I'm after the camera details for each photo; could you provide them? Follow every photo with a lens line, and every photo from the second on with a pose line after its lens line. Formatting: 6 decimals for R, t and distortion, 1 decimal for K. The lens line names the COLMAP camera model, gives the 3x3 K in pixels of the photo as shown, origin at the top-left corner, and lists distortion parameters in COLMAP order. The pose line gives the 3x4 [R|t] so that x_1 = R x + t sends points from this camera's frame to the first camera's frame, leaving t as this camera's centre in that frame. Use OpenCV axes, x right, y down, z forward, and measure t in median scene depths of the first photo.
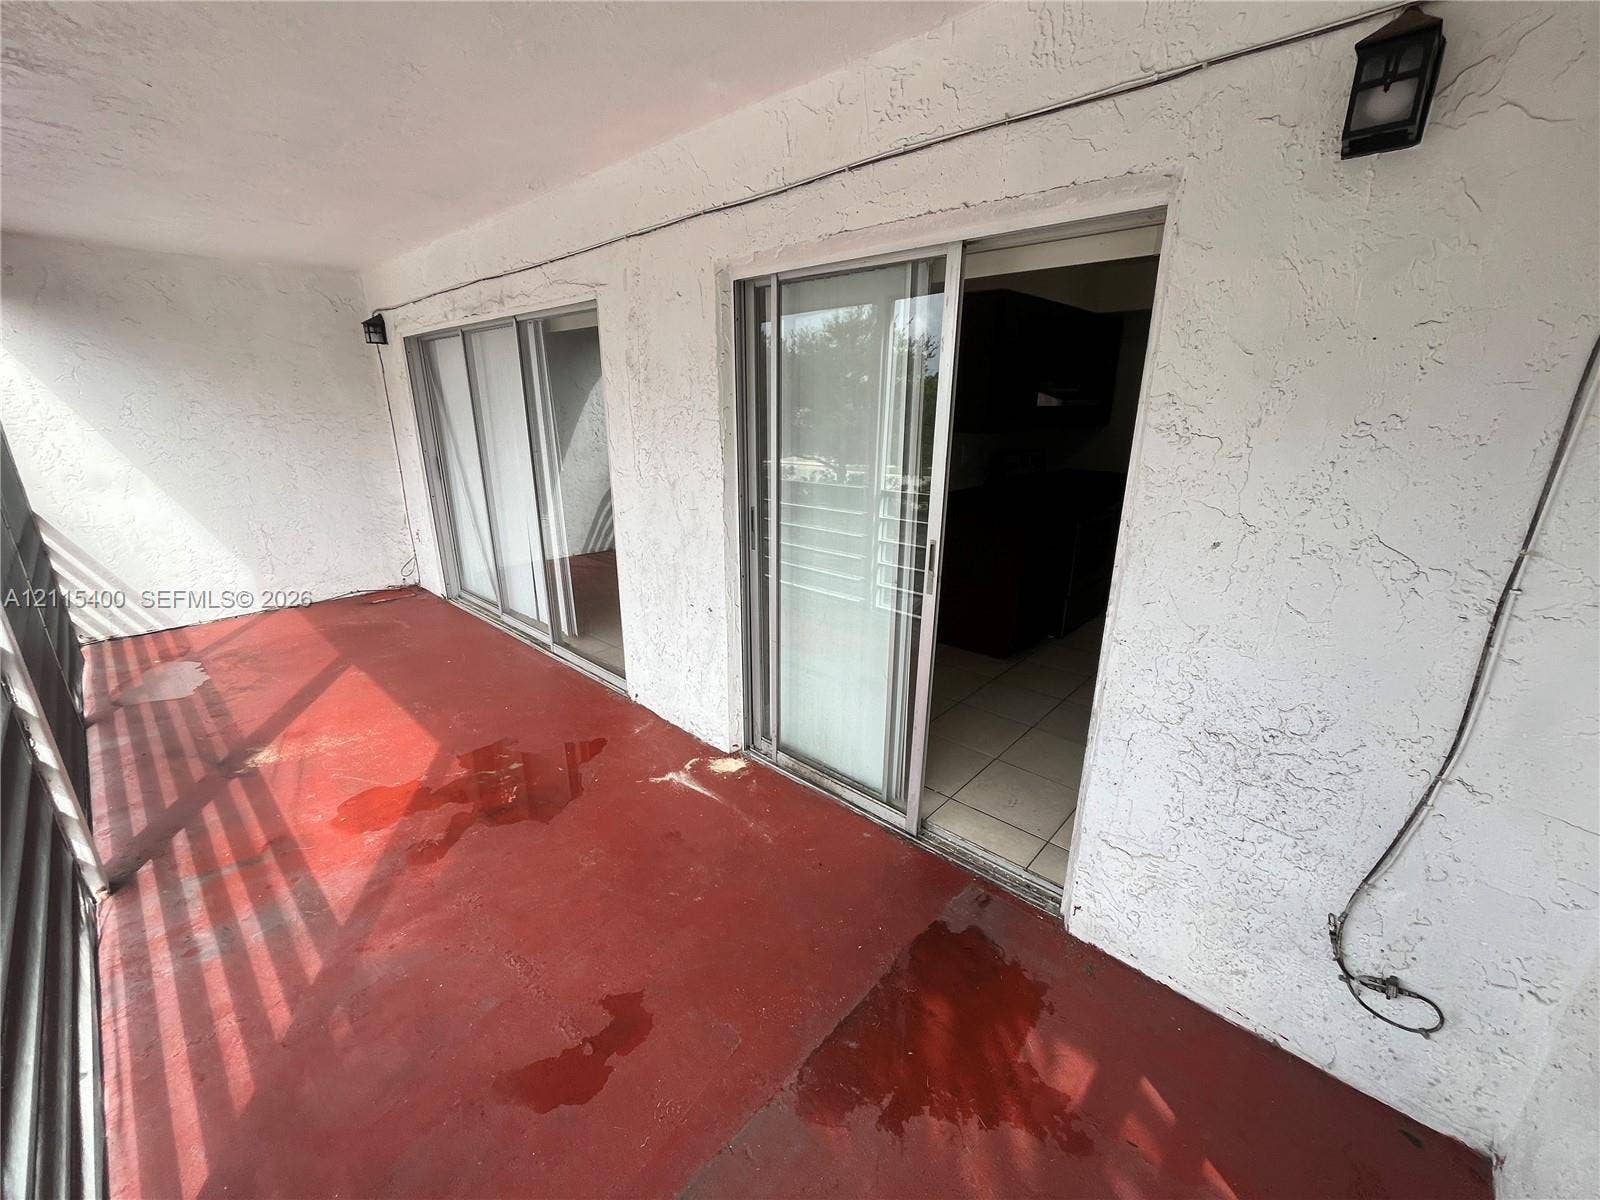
lens RADIAL K [[645.6, 0, 800.7], [0, 645.6, 602.5], [0, 0, 1]] dist [0.000091, -0.000213]
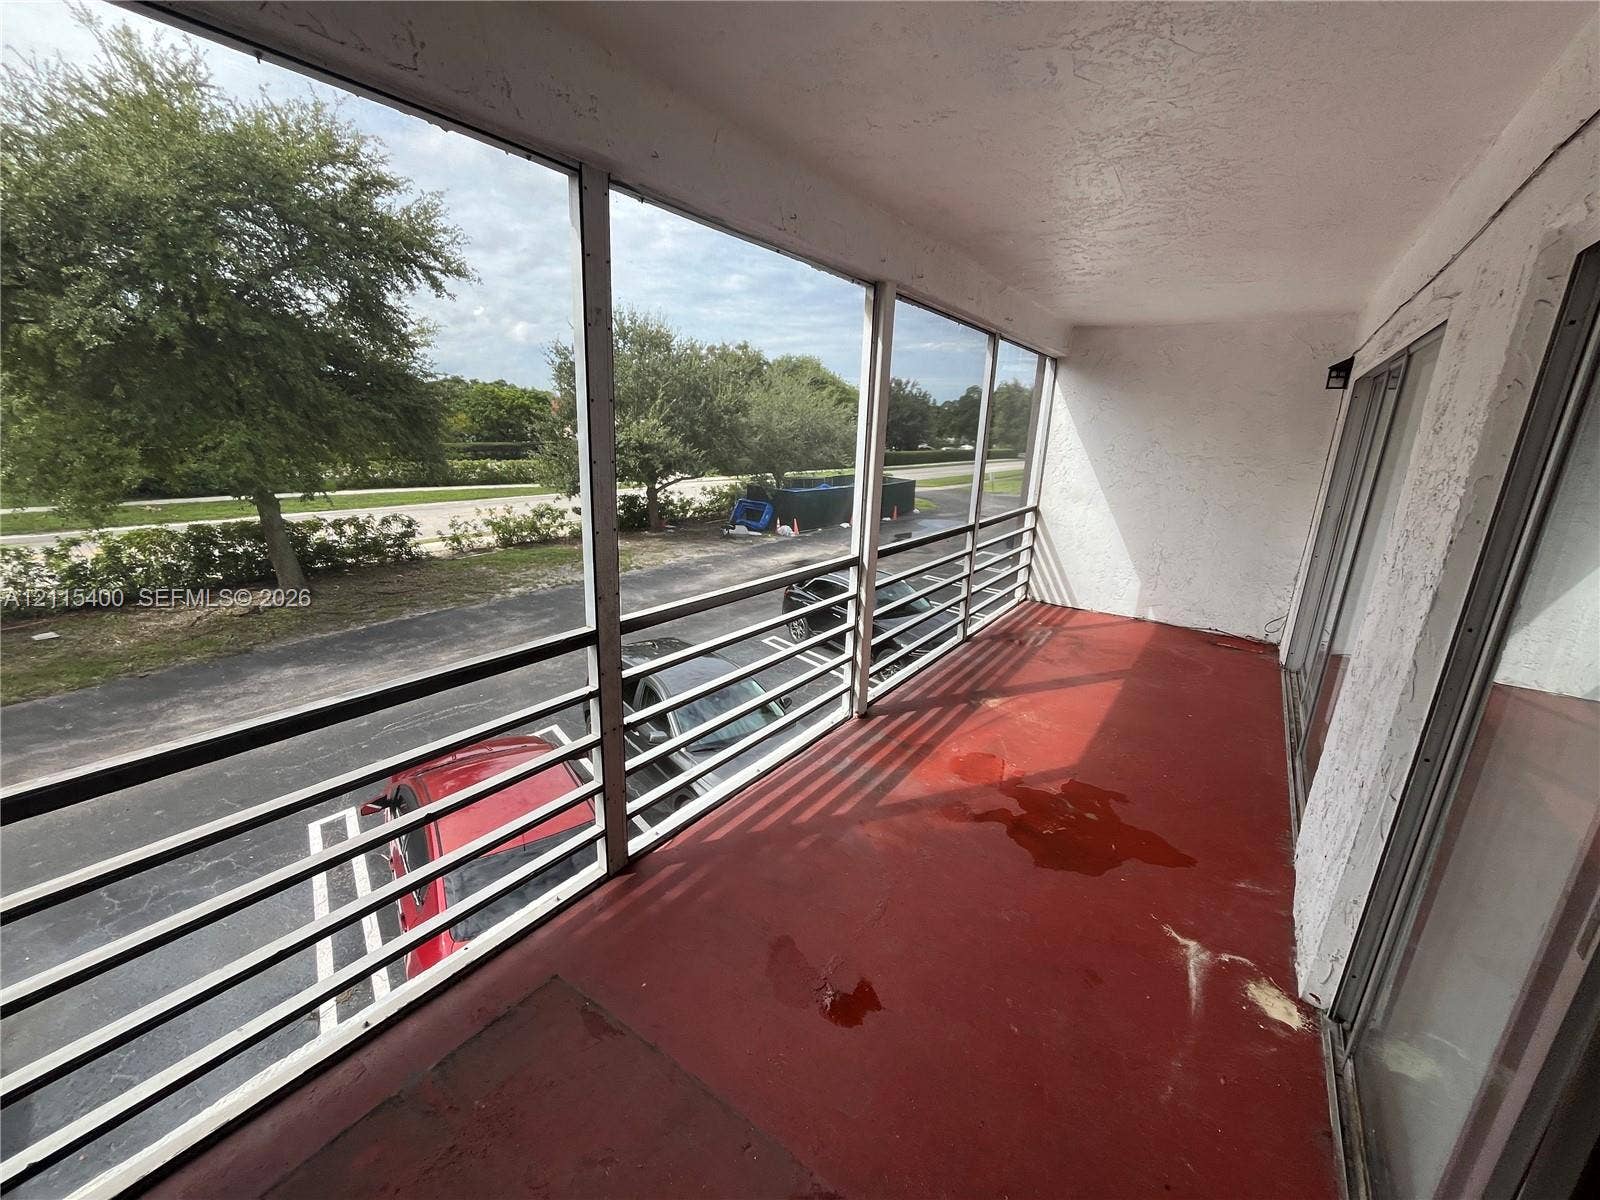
lens RADIAL K [[645.6, 0, 801.9], [0, 645.6, 602.2], [0, 0, 1]] dist [0.000091, -0.000213]
pose [[0.136968, 0.268785, -0.953412, 0.334391], [-0.331135, 0.919537, 0.211663, -0.103177], [0.933589, 0.286717, 0.214951, 0.289951]]
